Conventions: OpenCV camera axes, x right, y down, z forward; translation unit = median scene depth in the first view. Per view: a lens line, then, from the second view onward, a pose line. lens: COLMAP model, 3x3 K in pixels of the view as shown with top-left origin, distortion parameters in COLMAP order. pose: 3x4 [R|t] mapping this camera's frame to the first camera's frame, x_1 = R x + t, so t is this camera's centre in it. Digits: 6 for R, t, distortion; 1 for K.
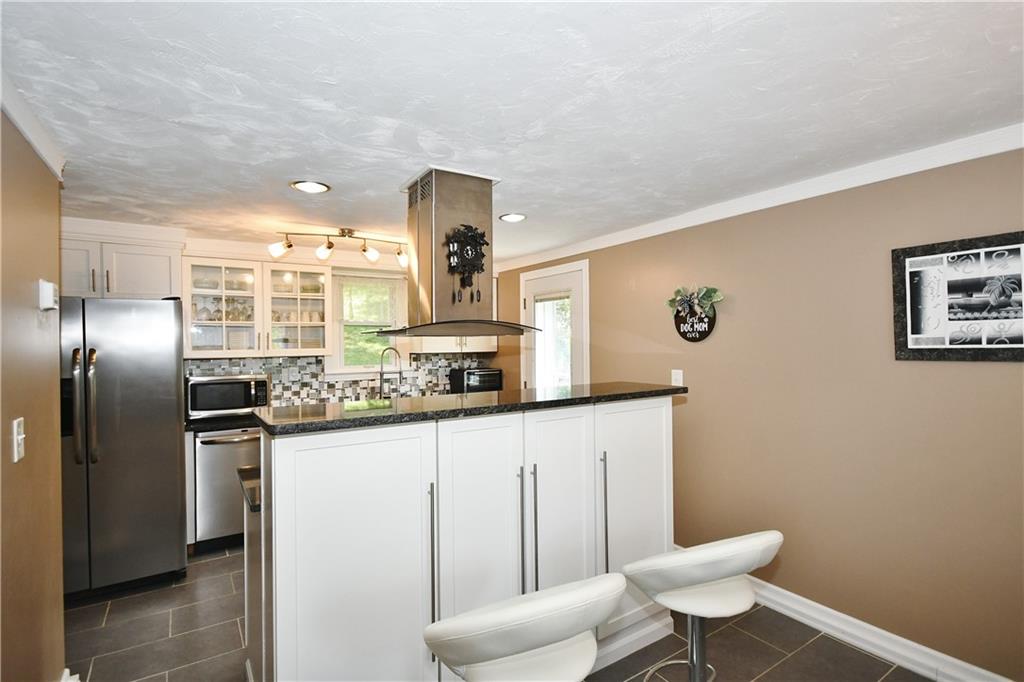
lens RADIAL K [[483.3, 0, 505.5], [0, 483.3, 345.7], [0, 0, 1]] dist [0.000225, 0.000791]
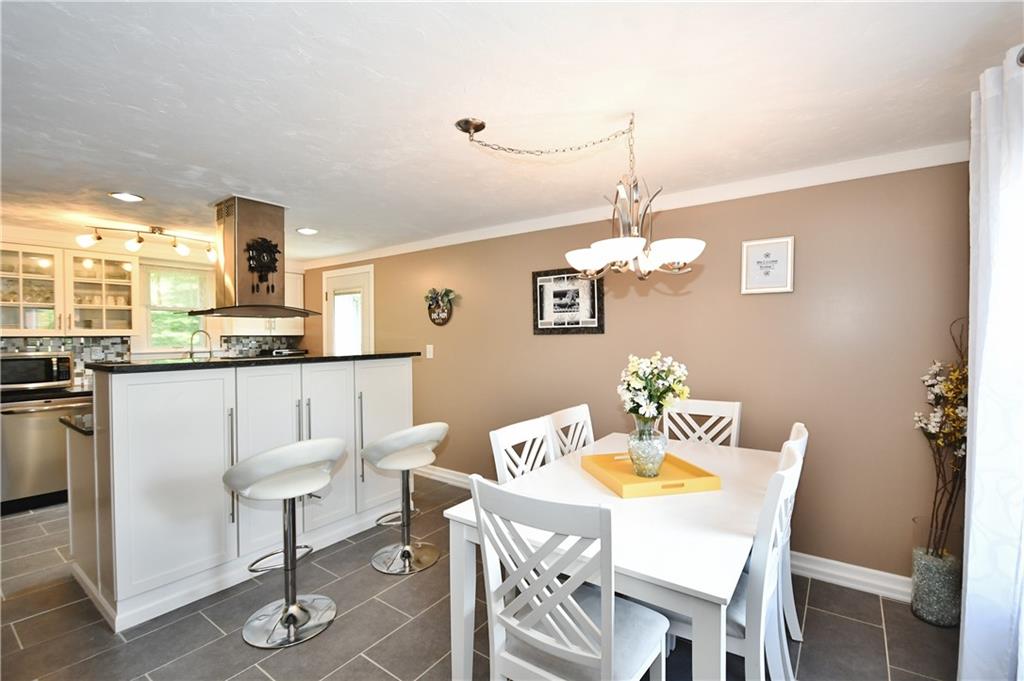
lens RADIAL K [[444.7, 0, 492.7], [0, 444.7, 342.2], [0, 0, 1]] dist [0.003704, -0.001713]
pose [[0.940410, 0.000400, 0.340043, 0.063939], [-0.003452, 0.999959, 0.008372, 0.024879], [-0.340026, -0.009047, 0.940373, -0.269374]]
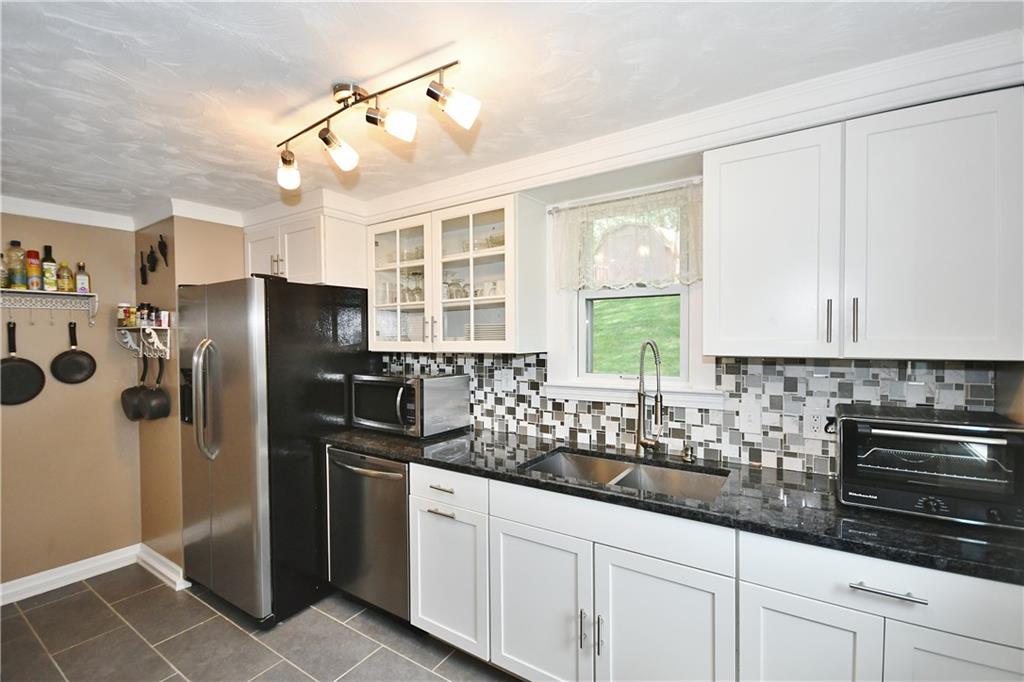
lens RADIAL K [[444.7, 0, 503.0], [0, 444.7, 345.2], [0, 0, 1]] dist [0.003704, -0.001713]
pose [[0.394387, 0.023473, -0.918645, 0.113744], [0.003349, 0.999630, 0.026980, -0.004525], [0.918938, -0.013718, 0.394162, 0.845342]]
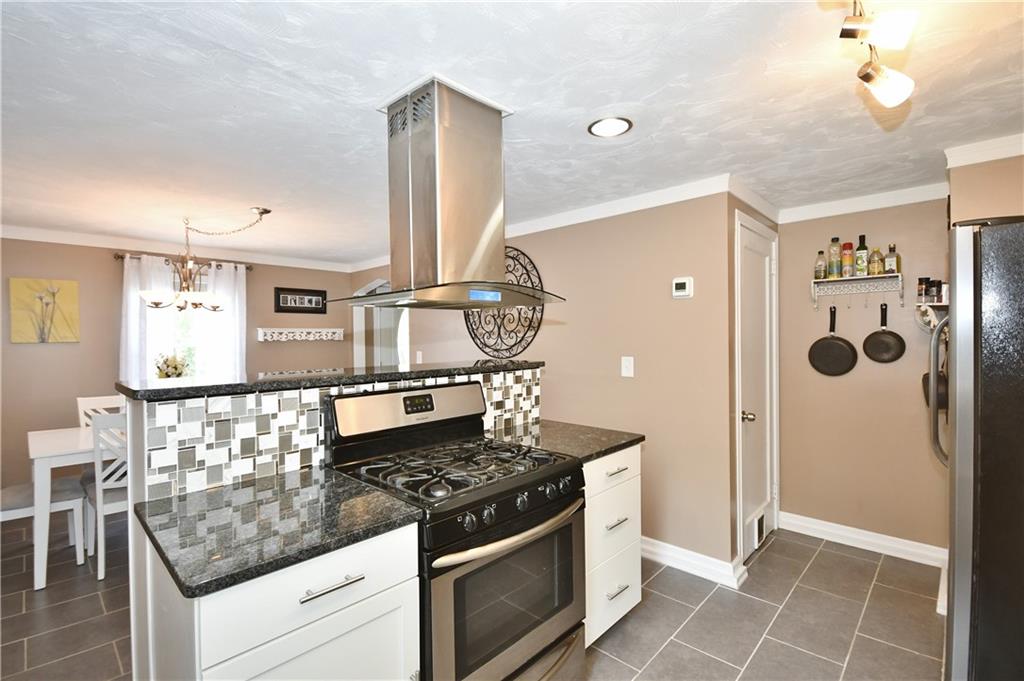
lens RADIAL K [[465.1, 0, 508.5], [0, 465.1, 339.3], [0, 0, 1]] dist [0.001616, -0.005045]
pose [[-0.971556, 0.021518, -0.235832, -0.030222], [0.019779, 0.999757, 0.009737, 0.015889], [0.235984, 0.004796, -0.971745, 1.108702]]
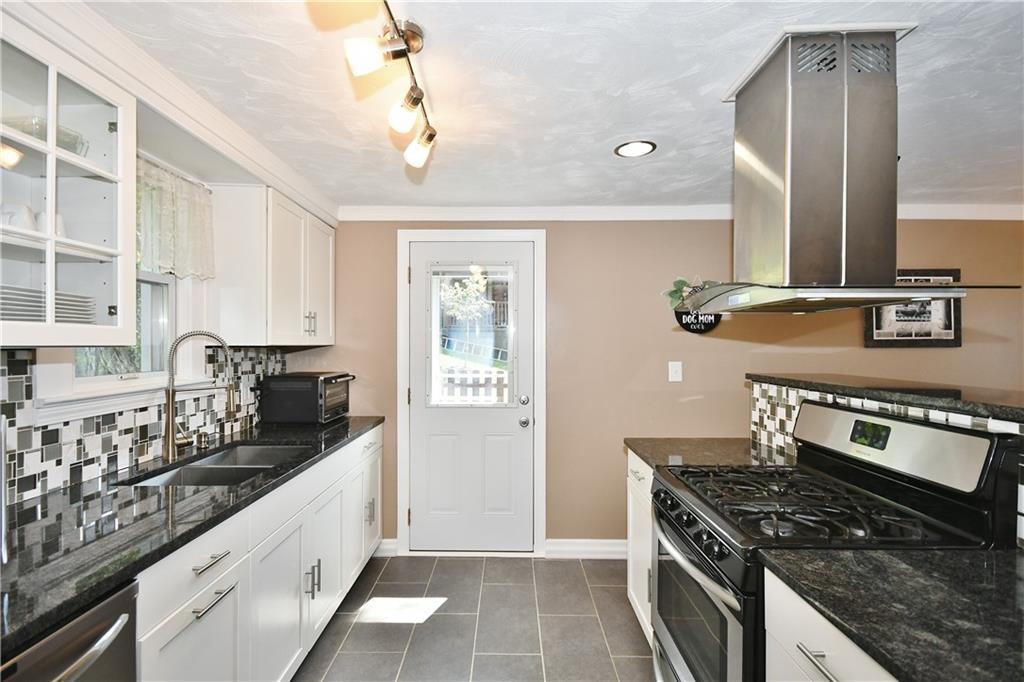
lens RADIAL K [[483.3, 0, 502.5], [0, 483.3, 337.7], [0, 0, 1]] dist [0.000225, 0.000791]
pose [[0.556603, 0.023294, 0.830452, -0.544117], [-0.003986, 0.999670, -0.025369, 0.023028], [-0.830769, 0.010810, 0.556512, 0.618838]]
